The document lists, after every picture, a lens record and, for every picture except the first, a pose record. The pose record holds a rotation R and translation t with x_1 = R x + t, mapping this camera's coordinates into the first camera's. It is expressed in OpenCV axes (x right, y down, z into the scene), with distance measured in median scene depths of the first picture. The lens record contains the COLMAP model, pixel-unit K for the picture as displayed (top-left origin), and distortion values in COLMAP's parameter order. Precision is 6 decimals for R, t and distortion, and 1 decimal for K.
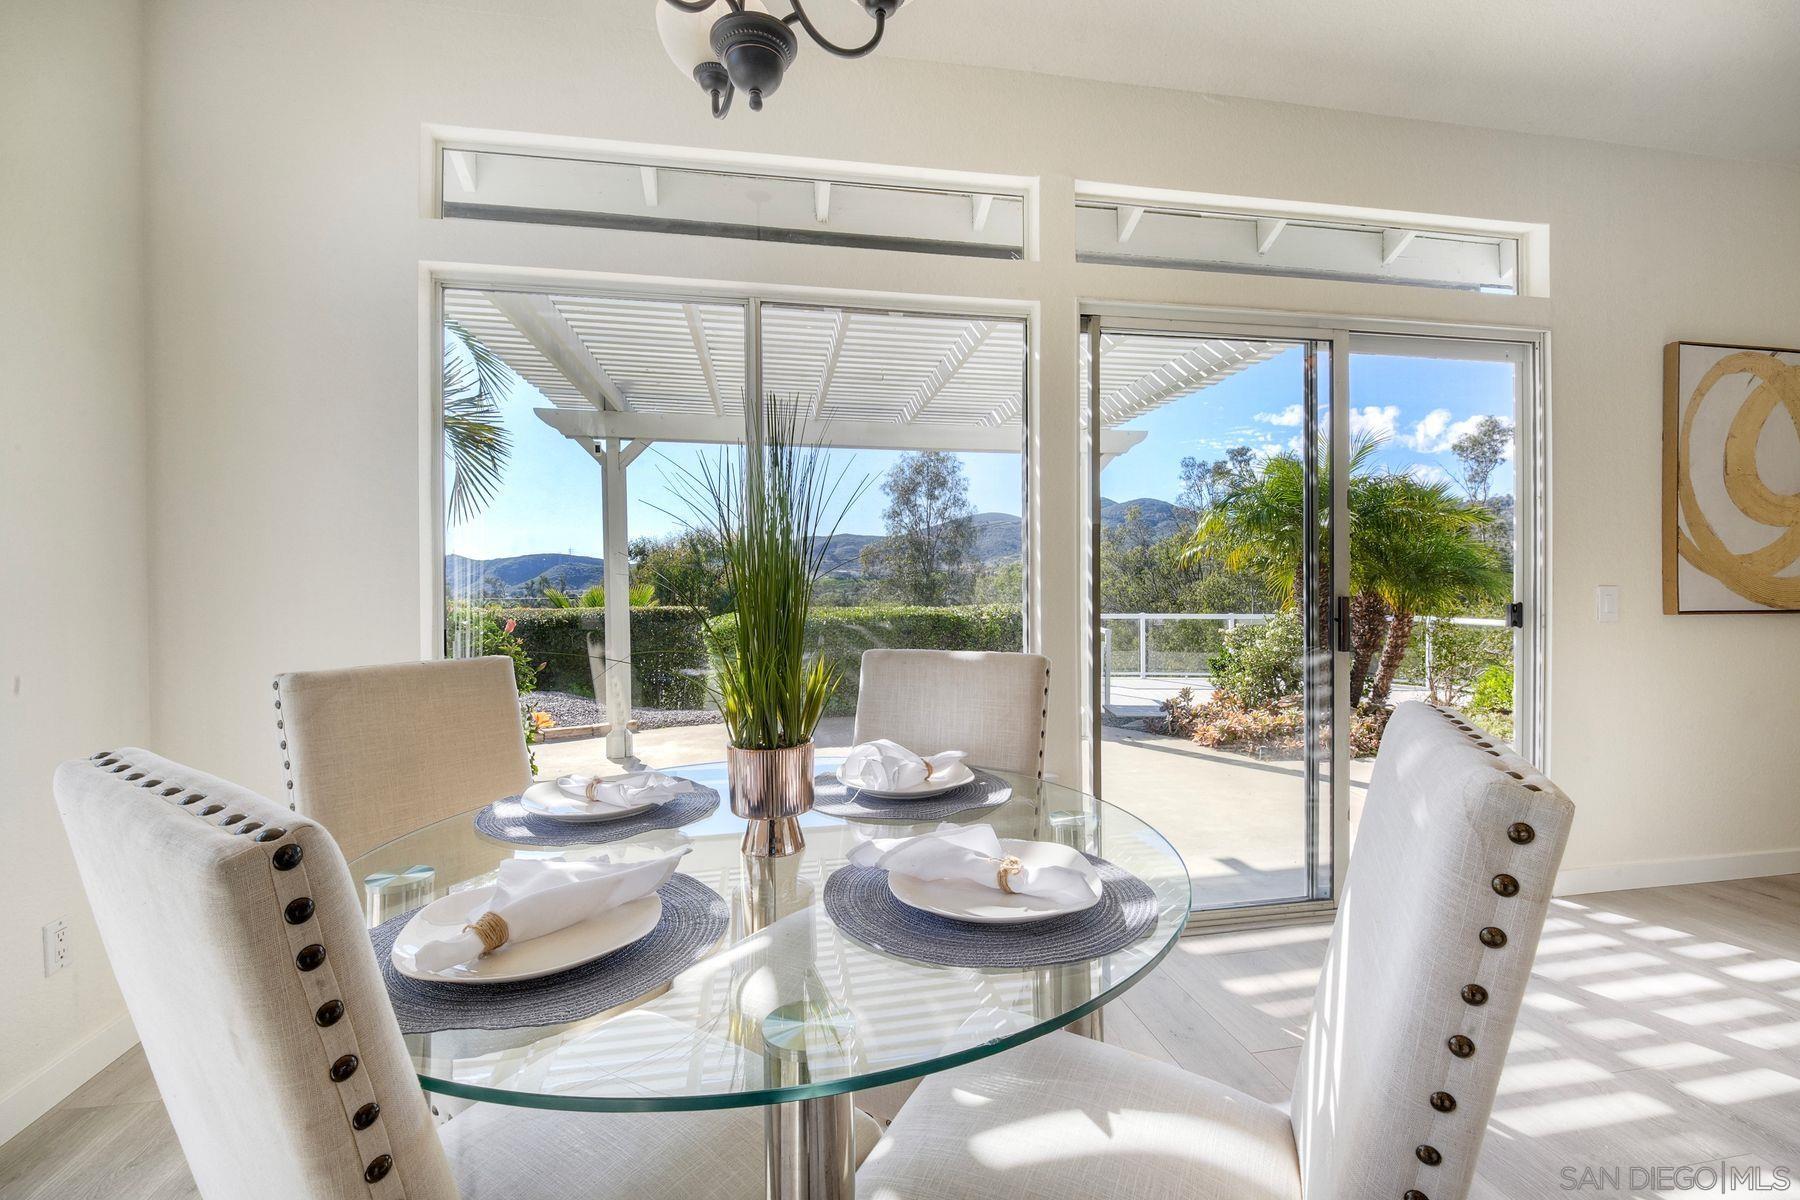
lens RADIAL K [[757.0, 0, 901.1], [0, 757.0, 597.2], [0, 0, 1]] dist [0.003022, -0.005450]
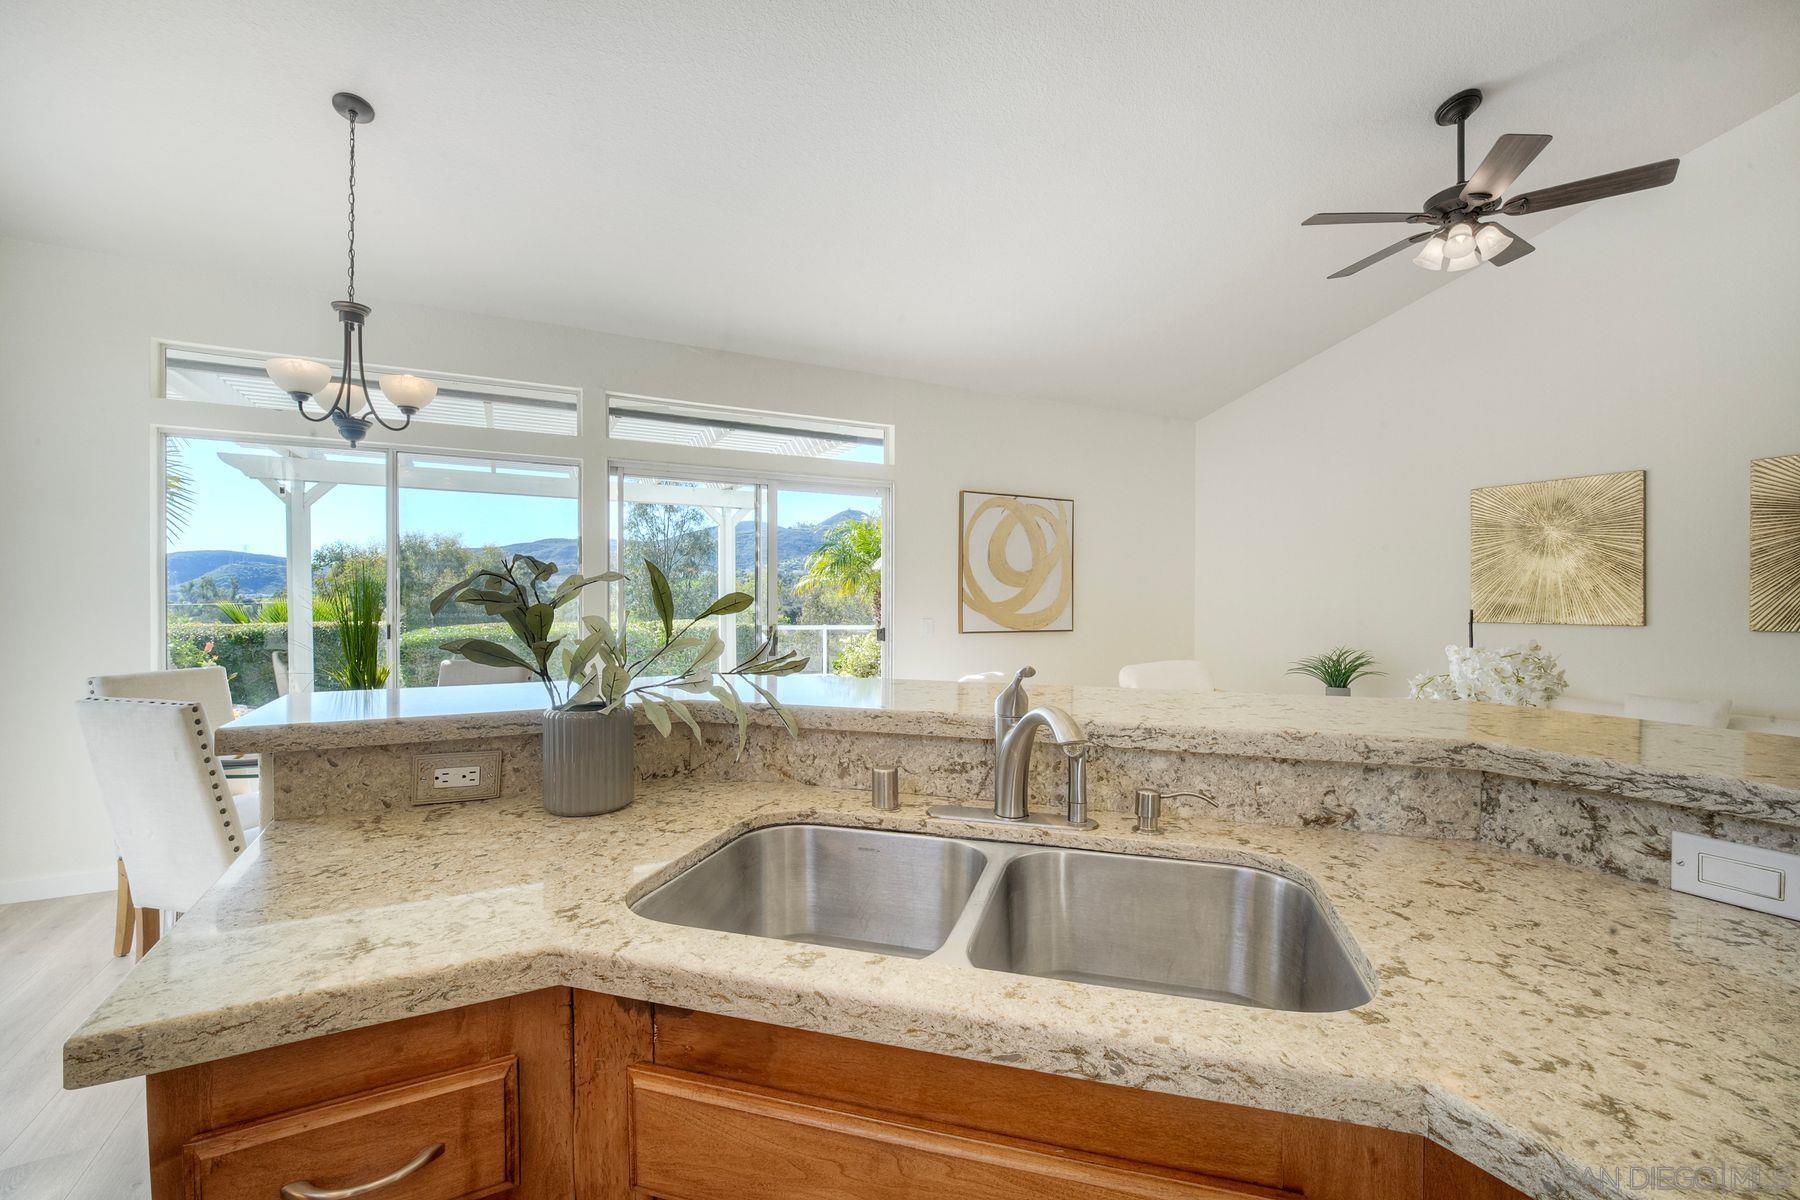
lens RADIAL K [[757.0, 0, 900.5], [0, 757.0, 602.5], [0, 0, 1]] dist [0.003022, -0.005450]
pose [[0.954229, 0.006301, 0.299010, 0.160525], [-0.006087, 0.999980, -0.001645, -0.027227], [-0.299015, -0.000250, 0.954248, -0.394776]]
